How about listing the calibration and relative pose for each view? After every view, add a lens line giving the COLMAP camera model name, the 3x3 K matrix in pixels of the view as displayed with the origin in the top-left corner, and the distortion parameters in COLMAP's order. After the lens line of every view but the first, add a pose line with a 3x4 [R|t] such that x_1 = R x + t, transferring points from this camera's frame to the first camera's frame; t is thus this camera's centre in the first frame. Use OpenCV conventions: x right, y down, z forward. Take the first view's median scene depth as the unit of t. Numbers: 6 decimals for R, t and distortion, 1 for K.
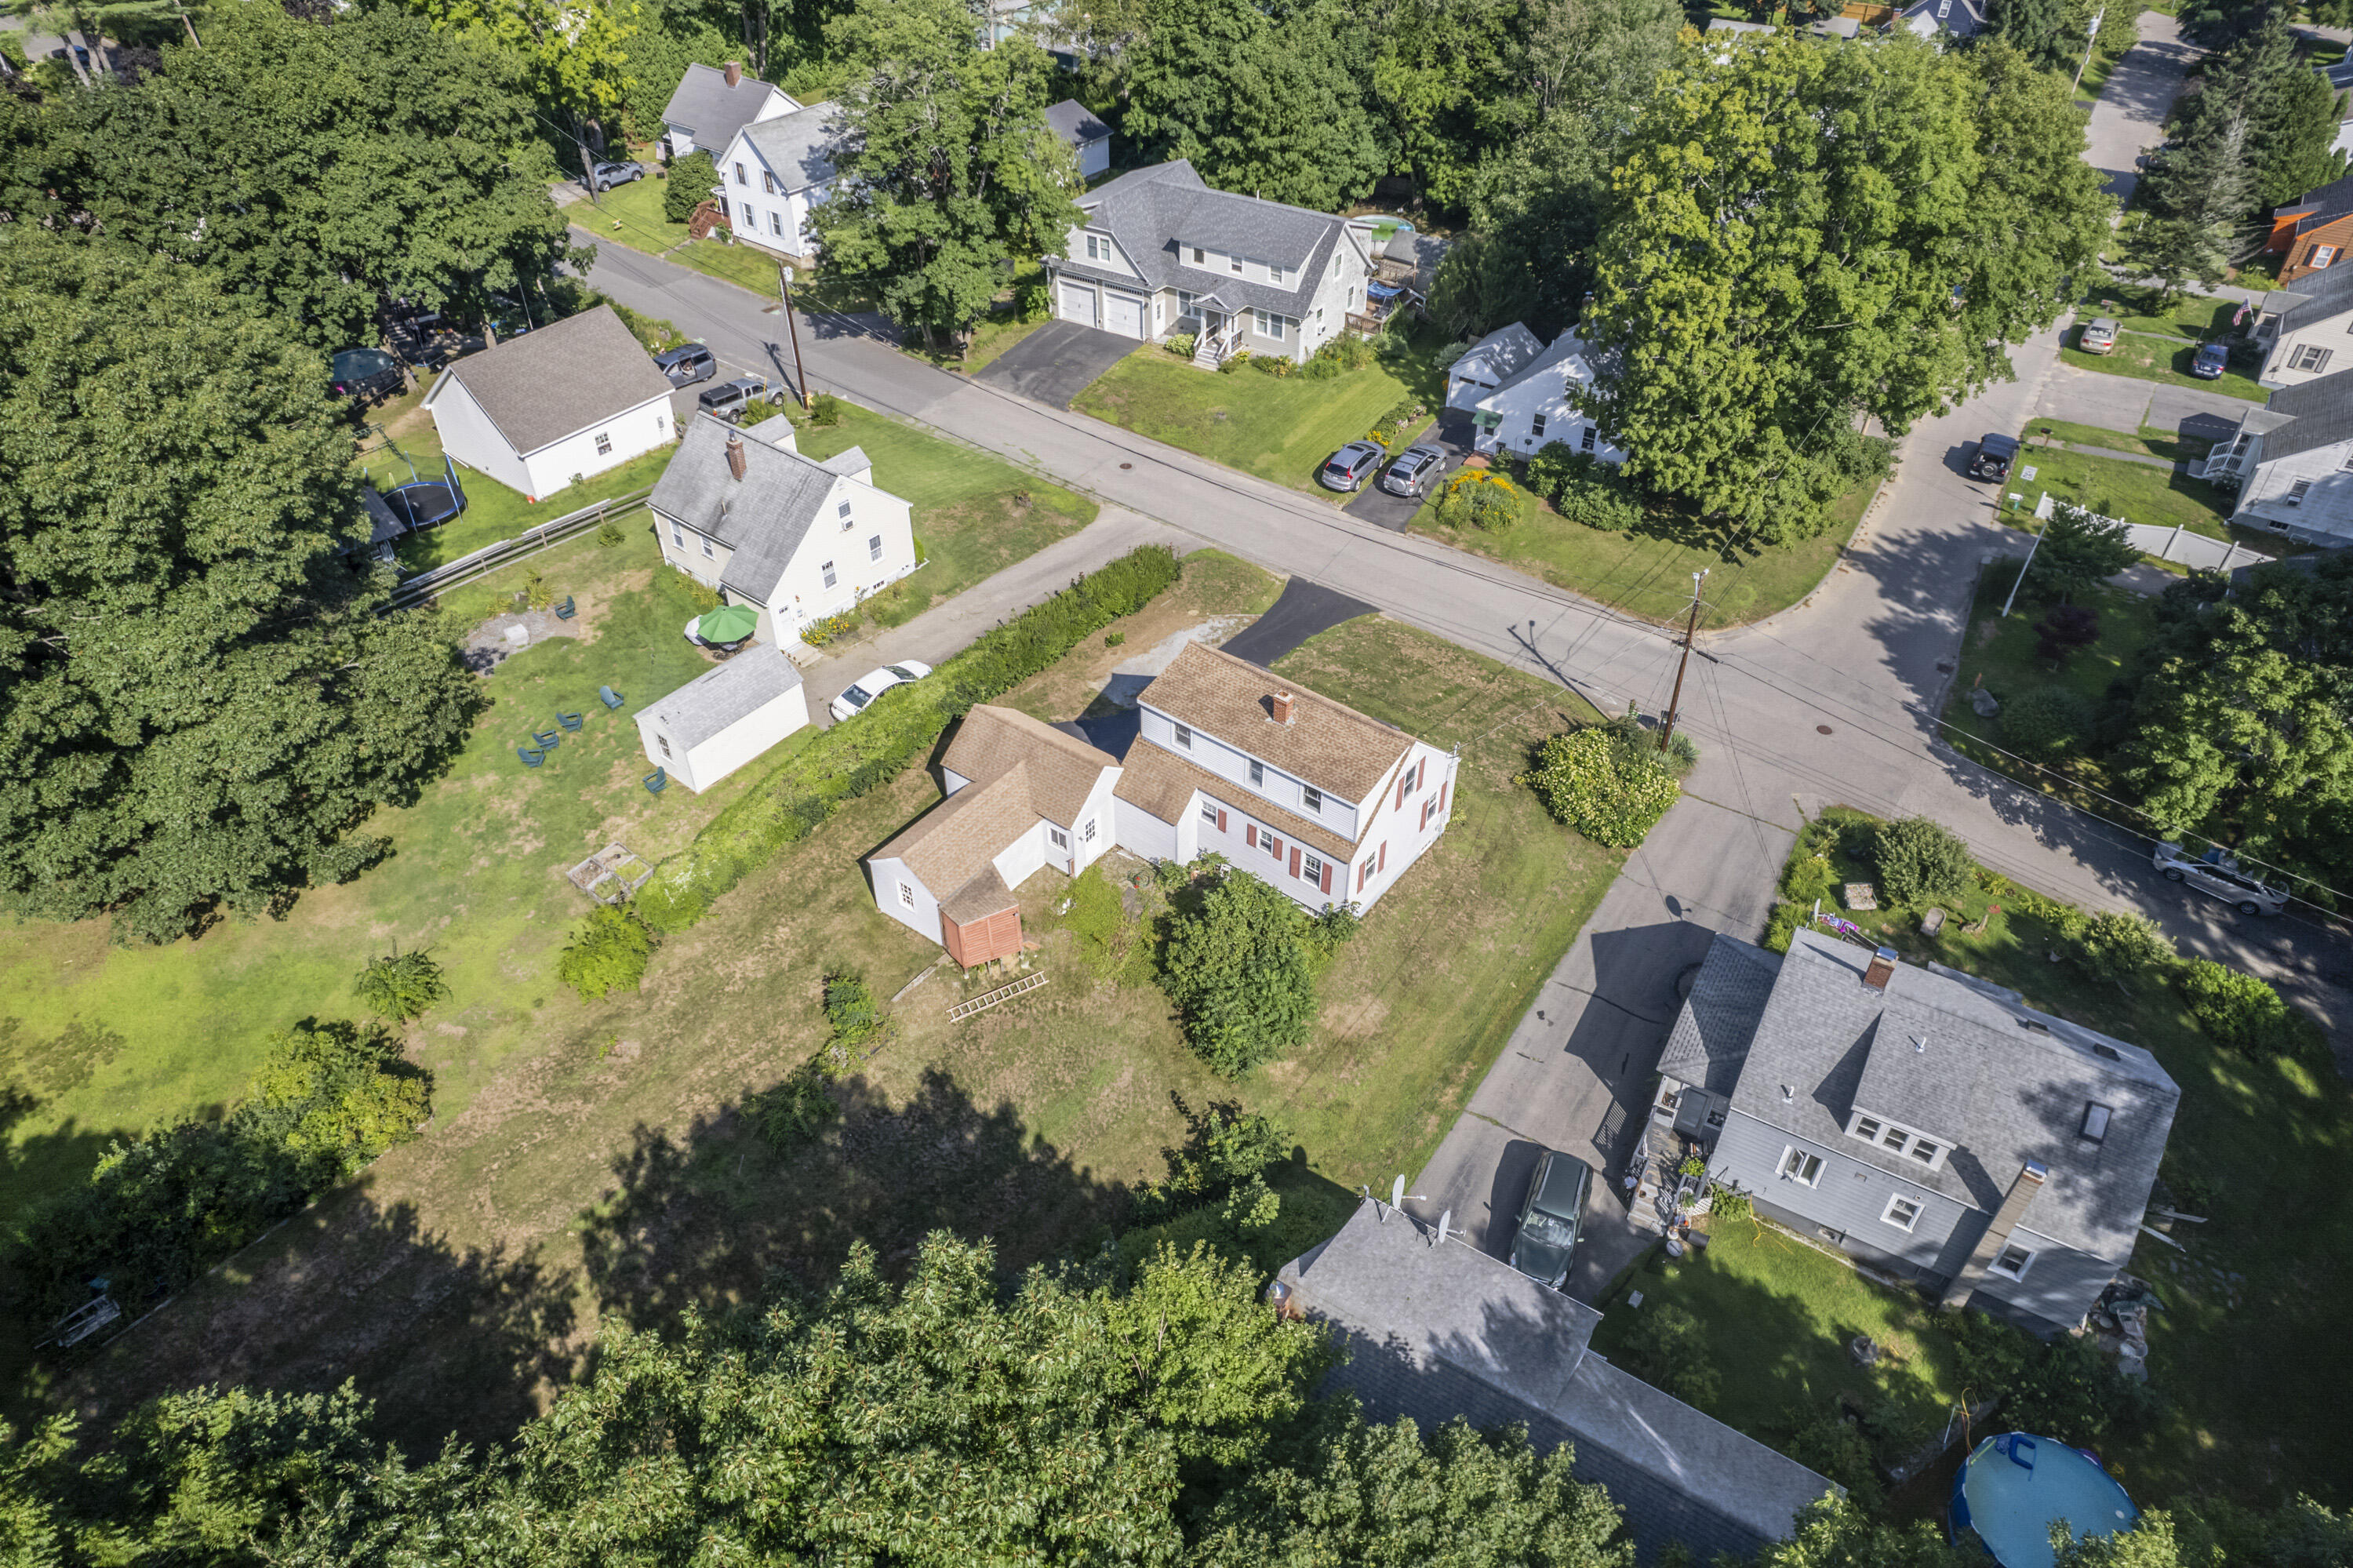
lens RADIAL K [[1526.1, 0, 1176.5], [0, 1526.1, 784.0], [0, 0, 1]] dist [-0.064945, 0.069623]
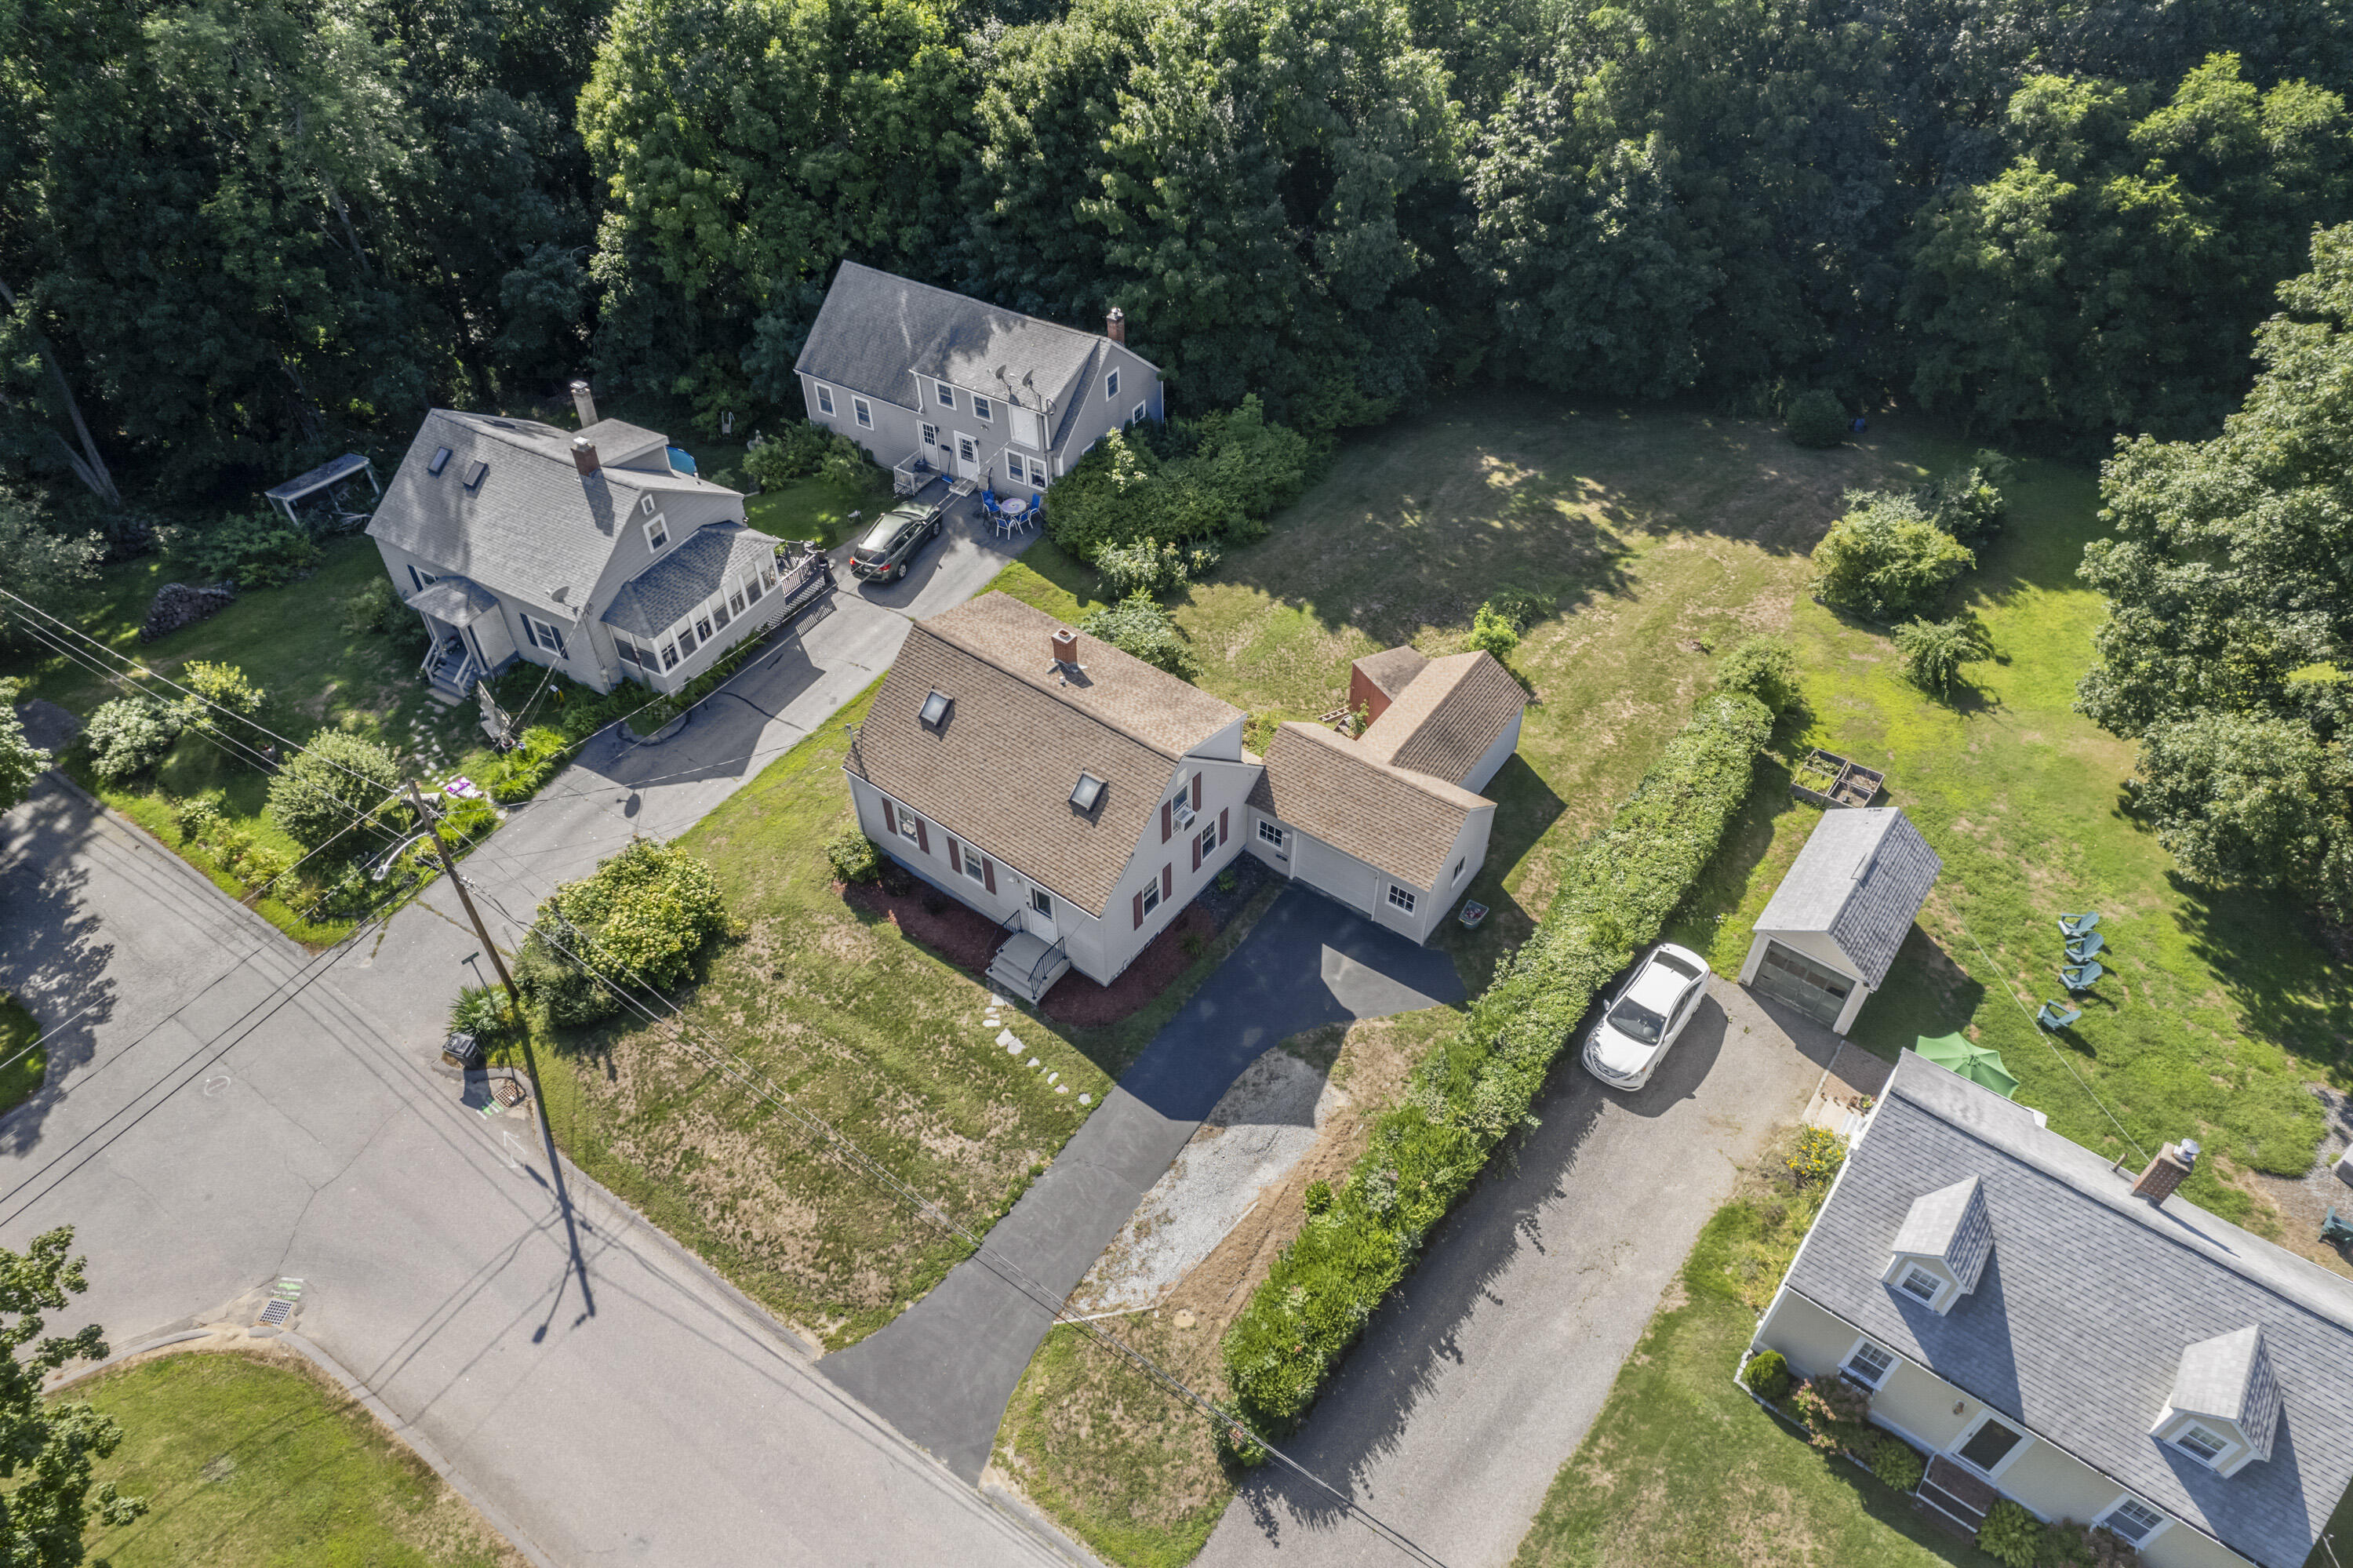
lens RADIAL K [[1526.1, 0, 1176.5], [0, 1526.1, 784.0], [0, 0, 1]] dist [-0.064945, 0.069623]
pose [[-0.999604, 0.007974, -0.027002, 0.042913], [-0.025992, 0.107283, 0.993889, -0.964827], [0.010822, 0.994197, -0.107033, 1.305526]]
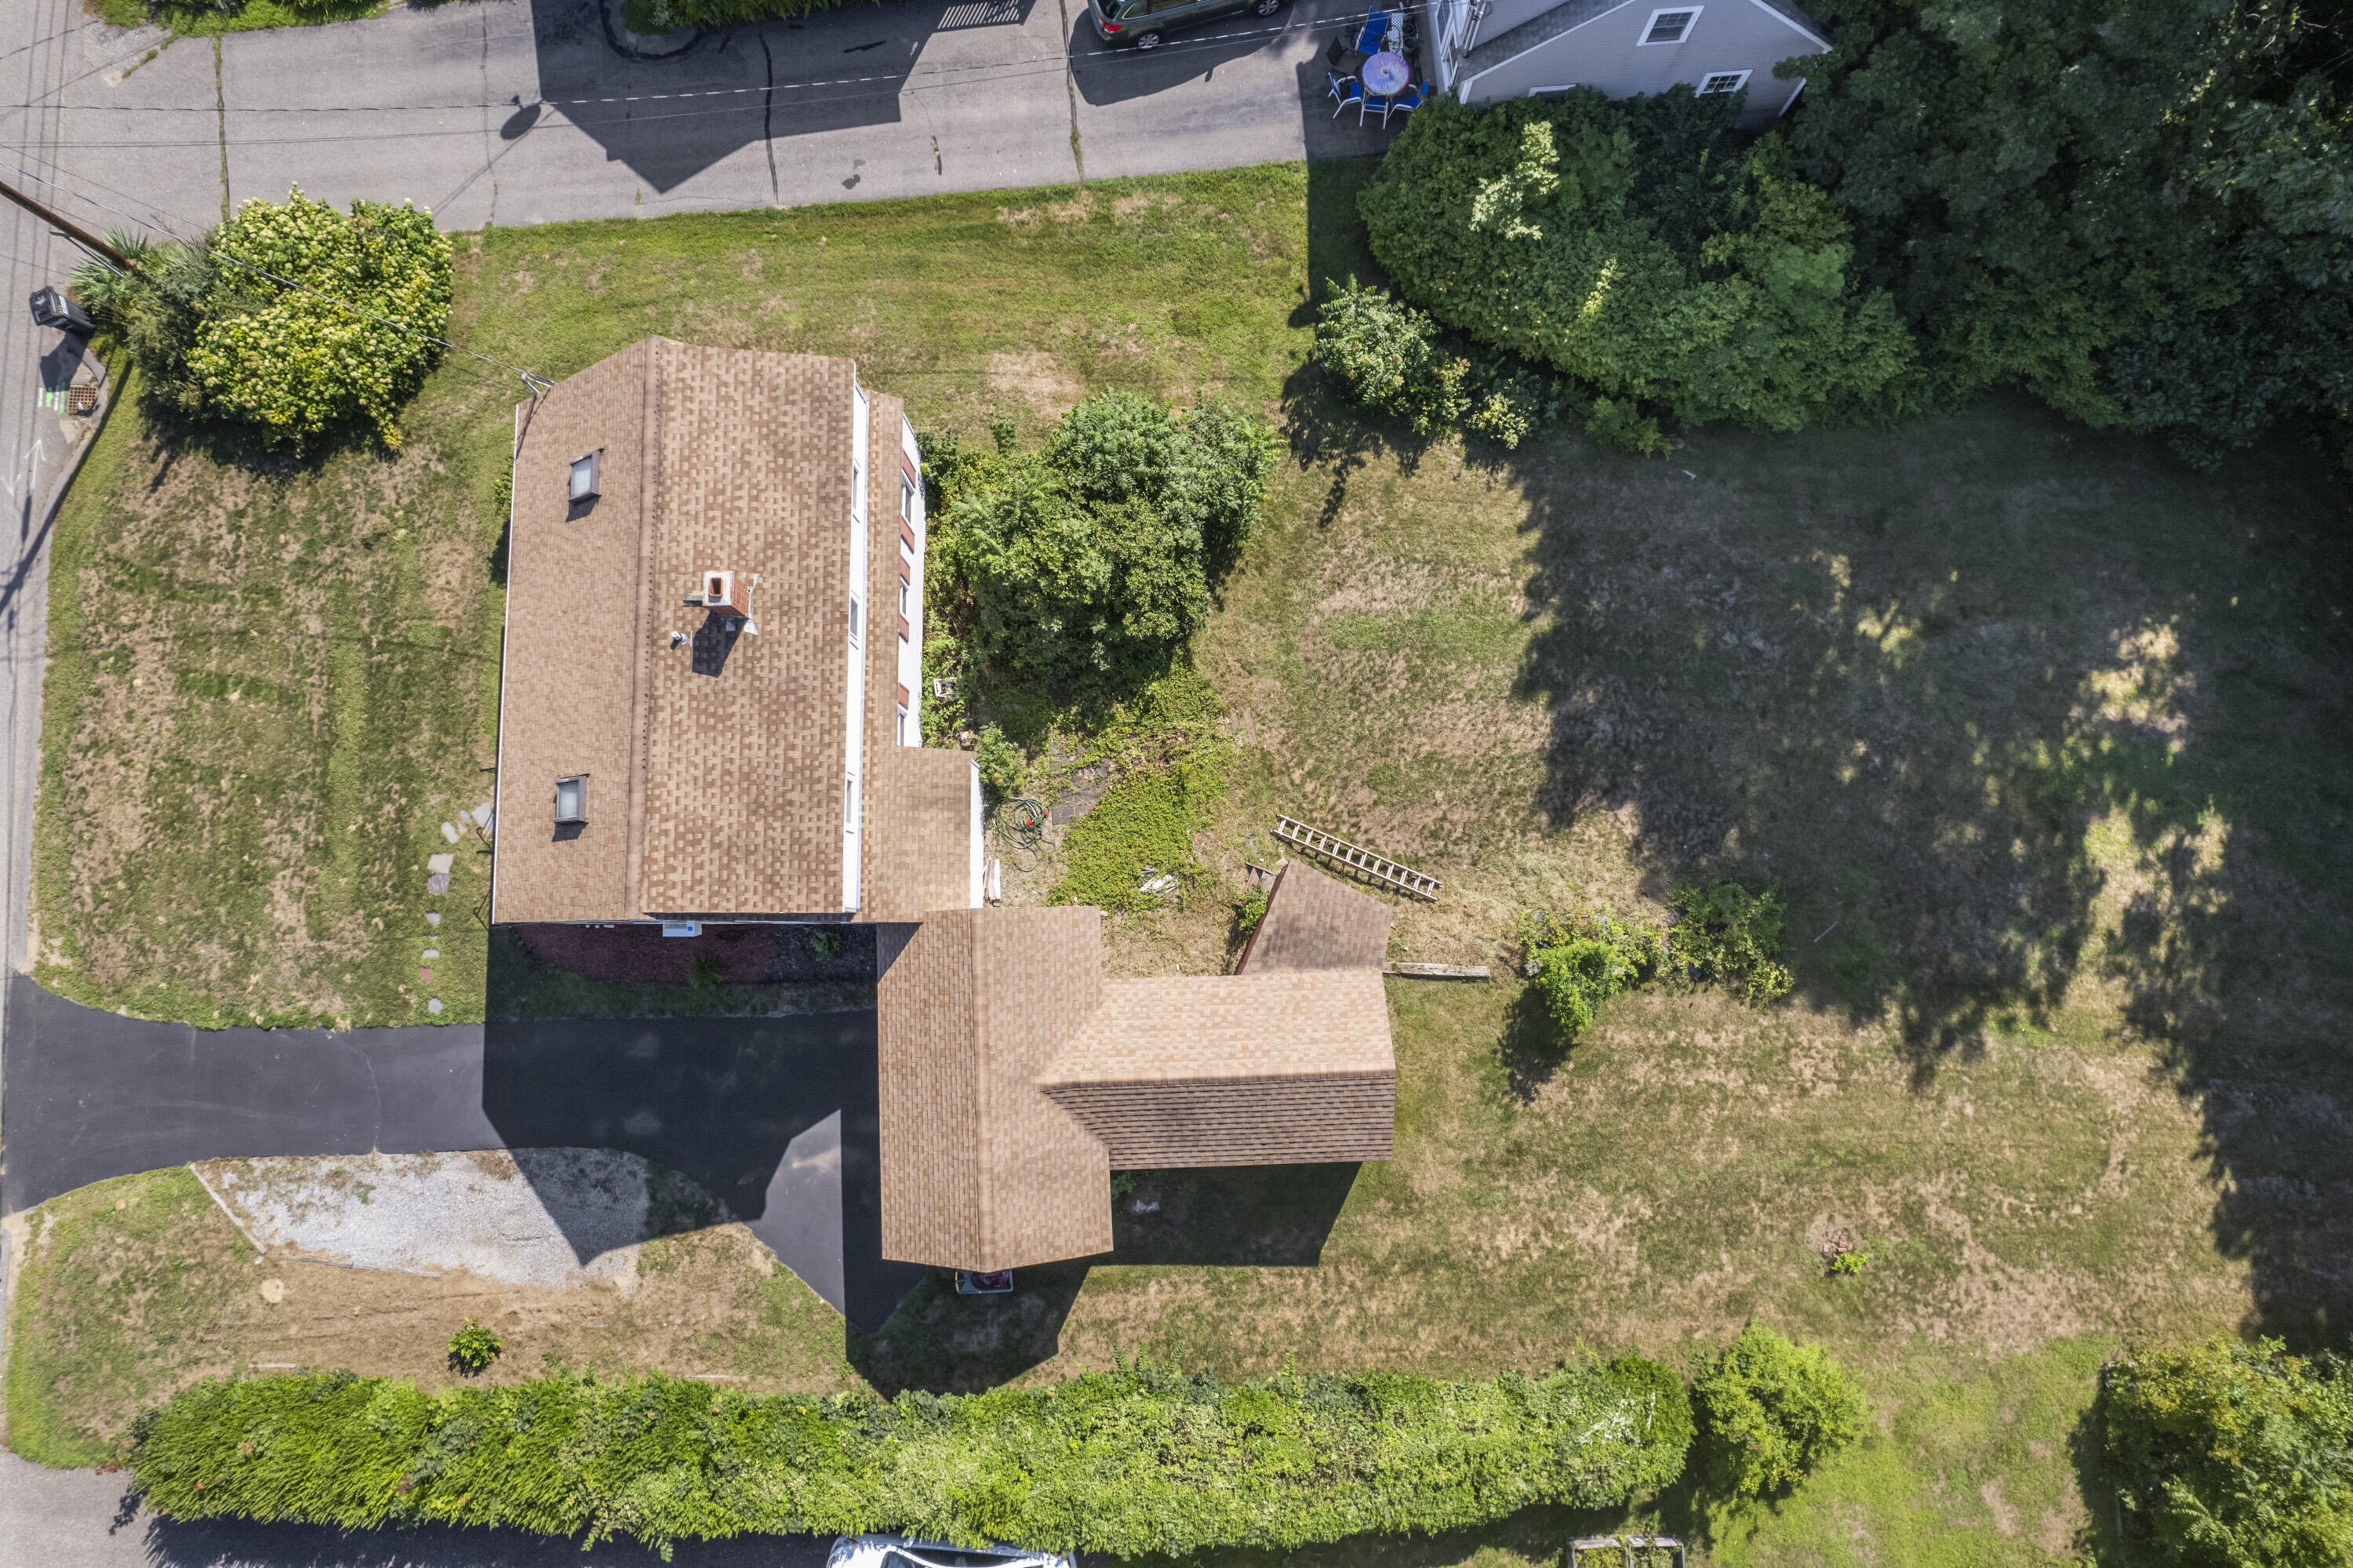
lens RADIAL K [[1530.6, 0, 1176.5], [0, 1530.6, 784.0], [0, 0, 1]] dist [-0.110838, 0.120141]
pose [[-0.626136, -0.776821, 0.067103, -0.098135], [0.494434, -0.329028, 0.804534, -0.422234], [-0.602901, 0.536925, 0.590103, 0.757669]]
